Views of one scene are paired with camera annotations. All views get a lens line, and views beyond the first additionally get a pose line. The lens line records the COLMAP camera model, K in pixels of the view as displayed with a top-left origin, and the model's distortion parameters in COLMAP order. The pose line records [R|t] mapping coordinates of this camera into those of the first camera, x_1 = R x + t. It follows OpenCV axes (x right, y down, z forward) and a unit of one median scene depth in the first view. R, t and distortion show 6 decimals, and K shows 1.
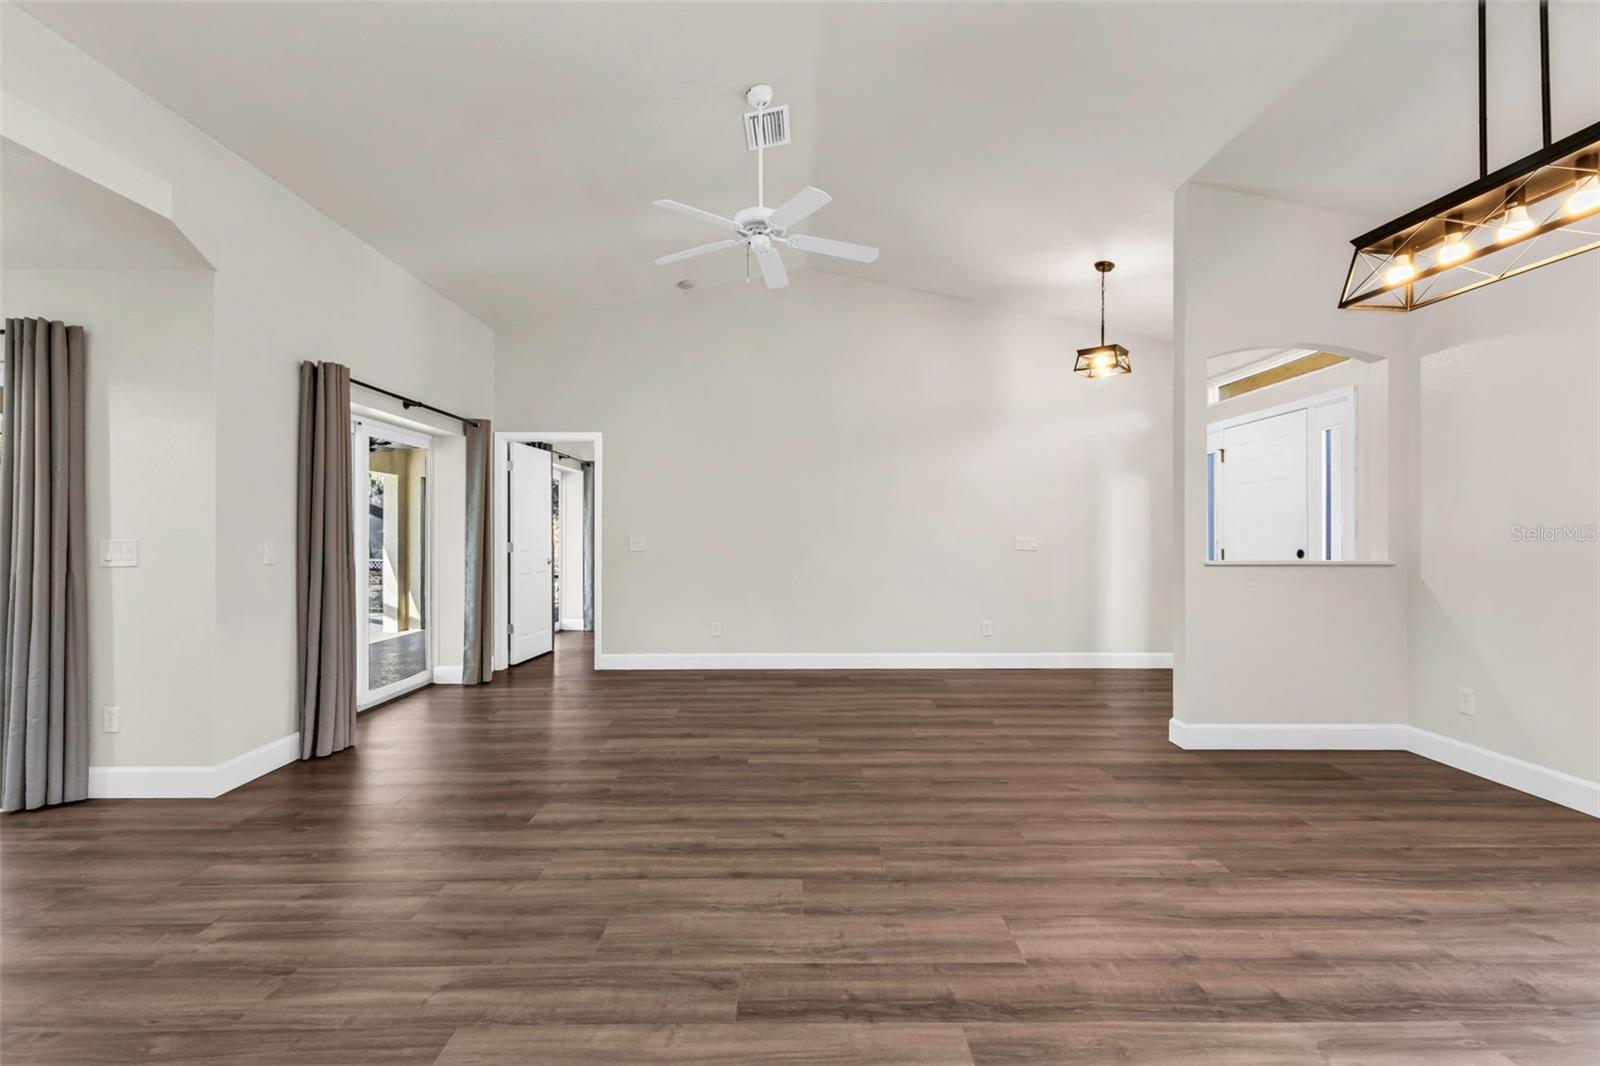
lens RADIAL K [[687.6, 0, 796.2], [0, 687.6, 557.6], [0, 0, 1]] dist [0.012548, -0.000291]
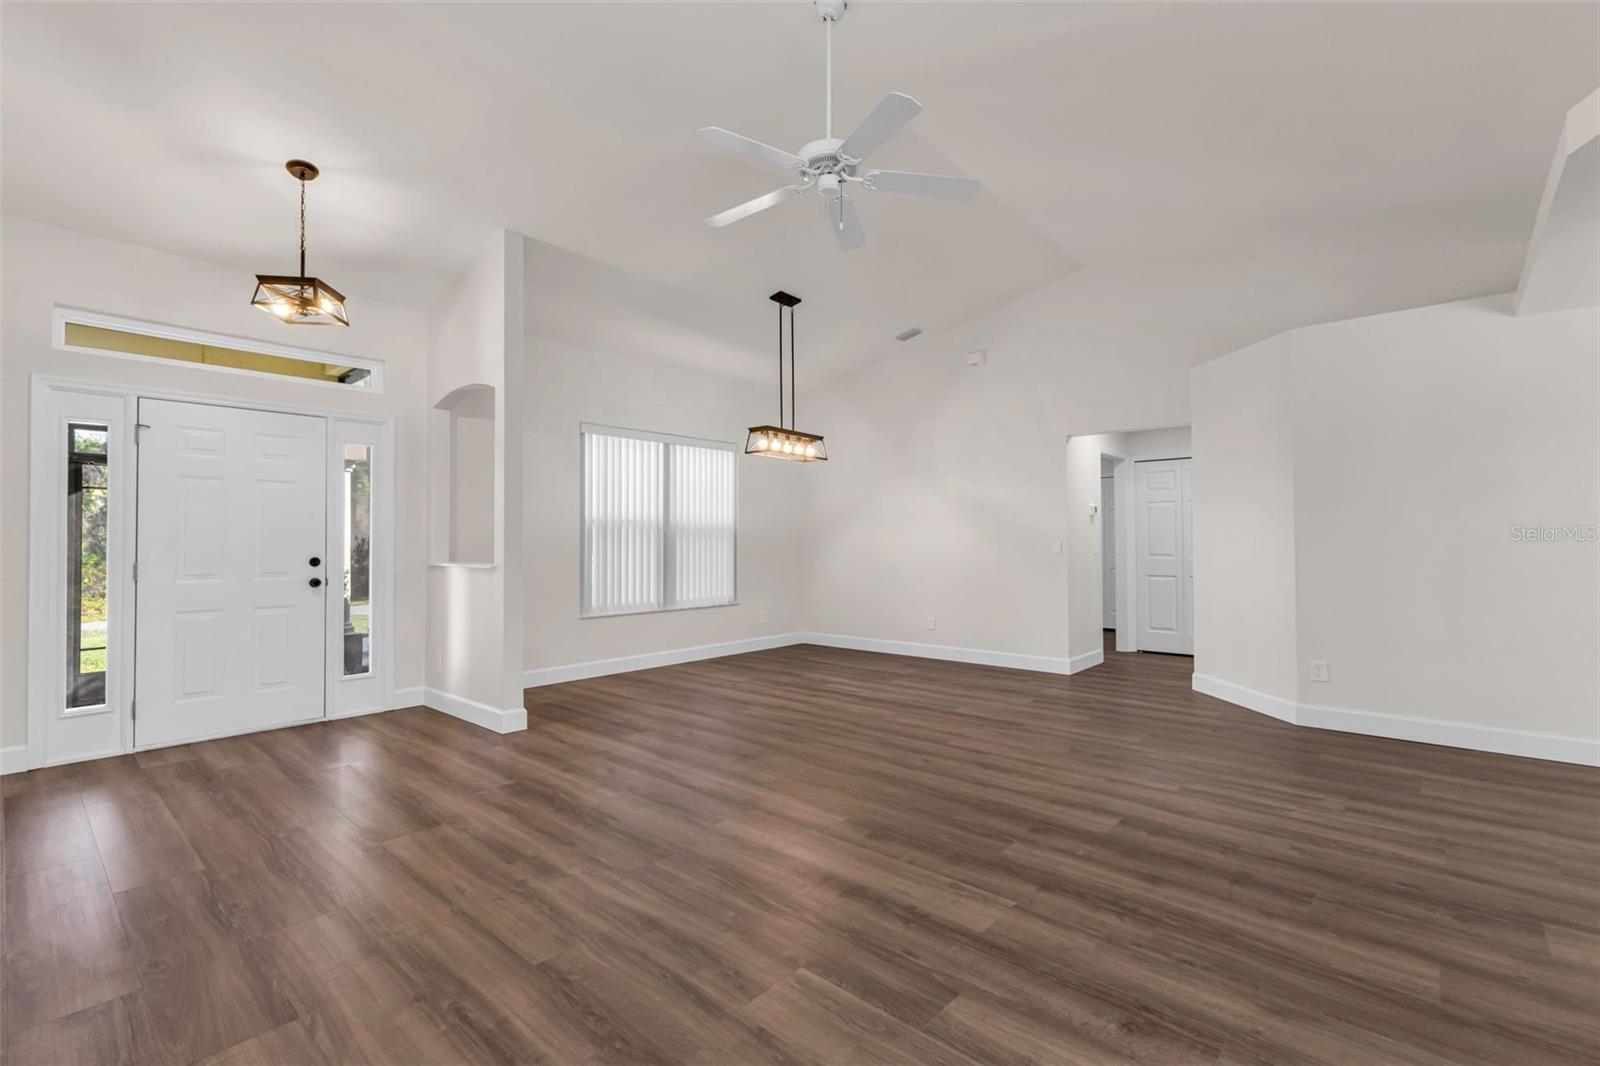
lens RADIAL K [[694.4, 0, 814.0], [0, 694.4, 529.1], [0, 0, 1]] dist [0.011662, 0.000202]
pose [[-0.745294, 0.018586, 0.666477, -0.707946], [0.027925, 0.999604, 0.003351, -0.052533], [-0.666151, 0.021108, -0.745518, 1.959048]]
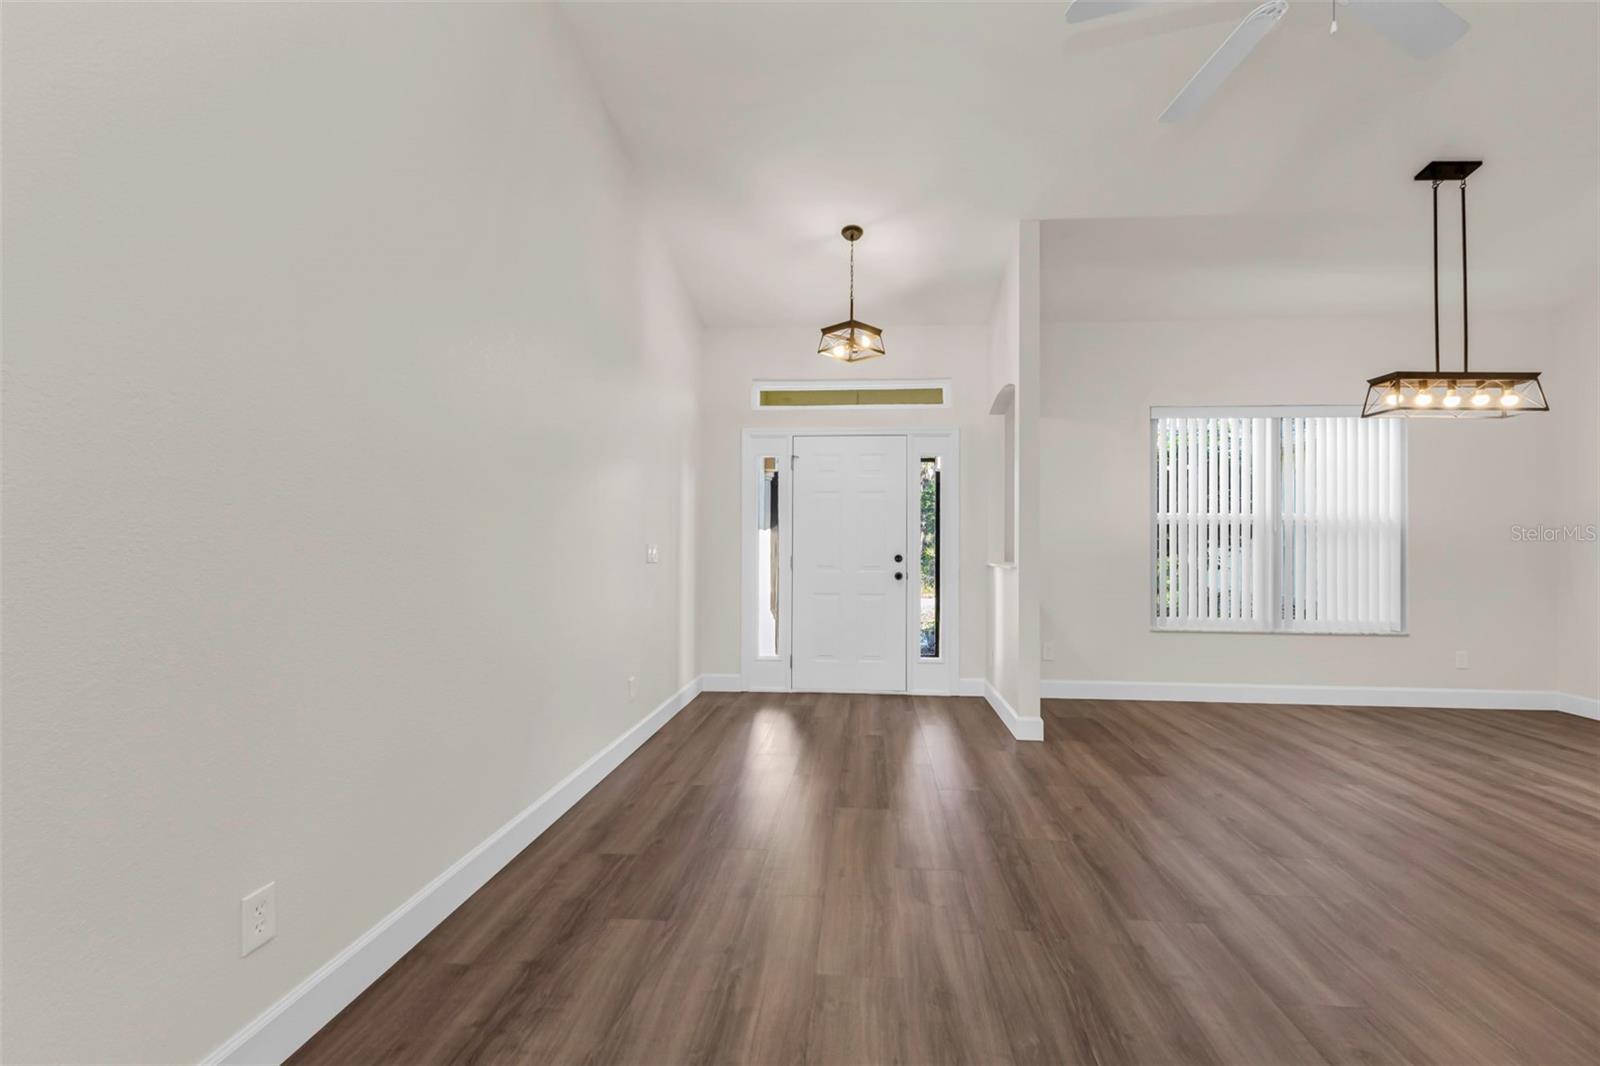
lens RADIAL K [[712.0, 0, 826.1], [0, 712.0, 533.6], [0, 0, 1]] dist [0.019450, -0.008194]
pose [[0.071214, 0.015988, 0.997333, -0.729837], [0.026128, 0.999499, -0.017888, -0.042012], [-0.997119, 0.027332, 0.070761, 1.598455]]
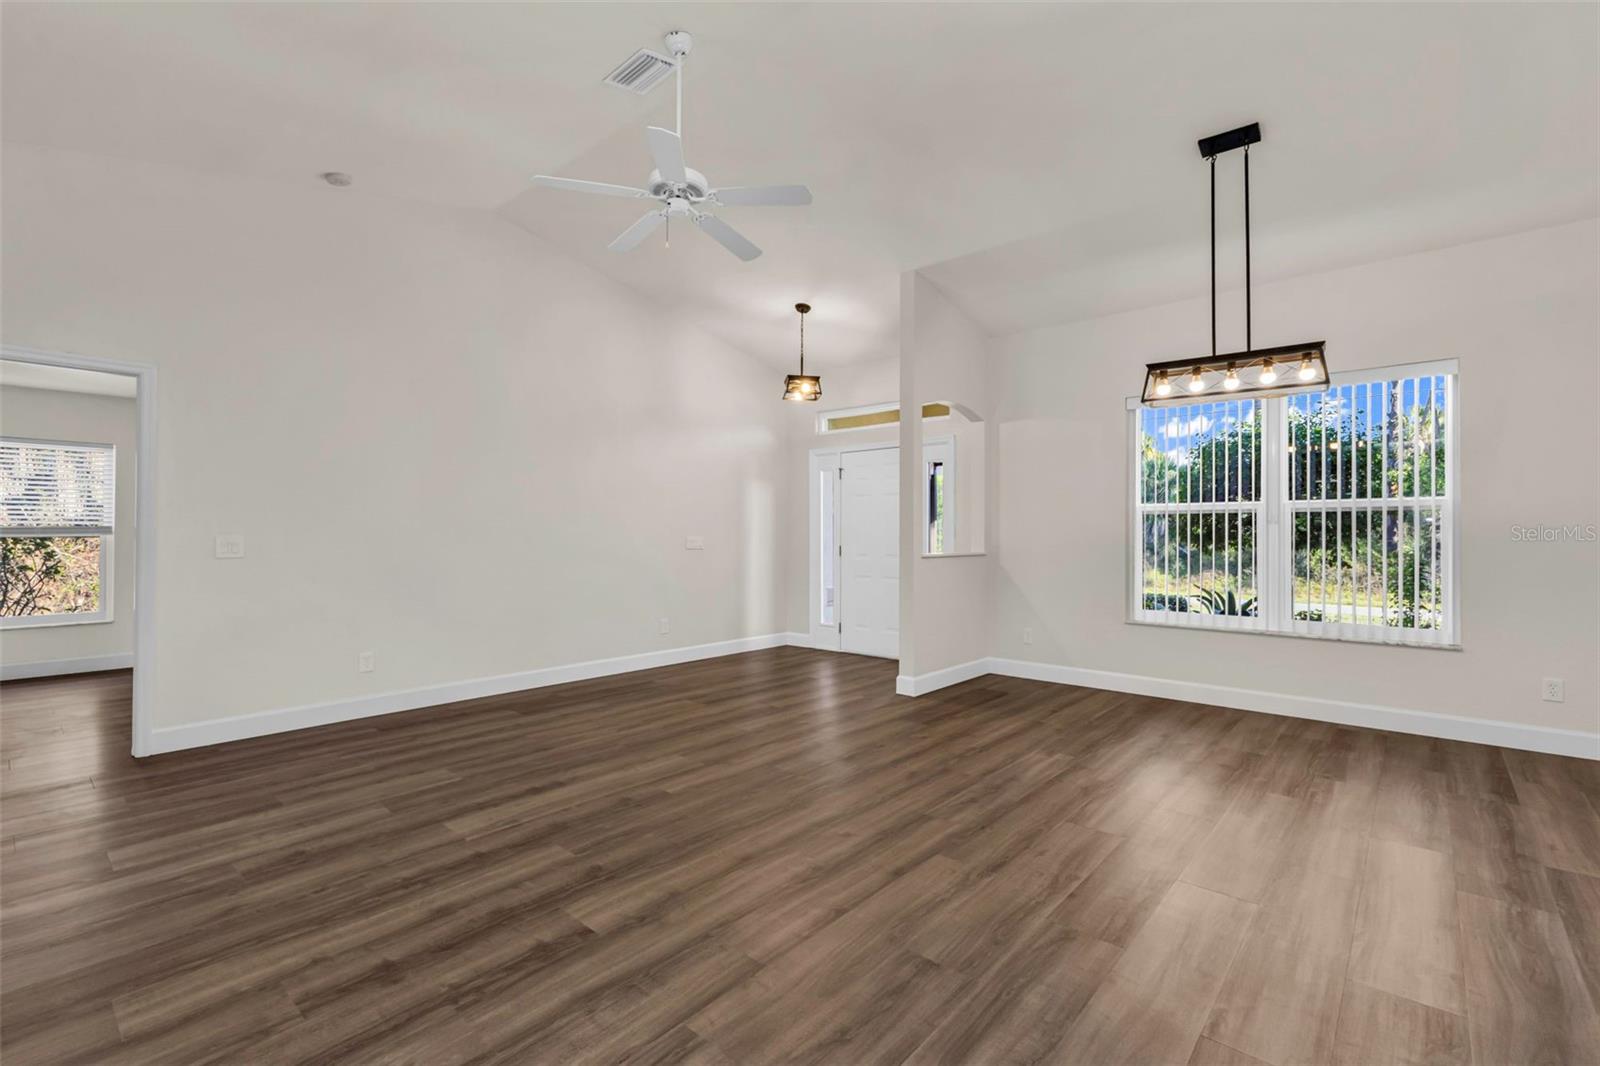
lens RADIAL K [[710.5, 0, 793.0], [0, 710.5, 529.1], [0, 0, 1]] dist [0.010434, -0.000872]
pose [[0.667032, 0.010296, 0.744958, -0.769531], [0.020398, 0.999277, -0.032076, -0.002715], [-0.744750, 0.036591, 0.666339, 0.332738]]
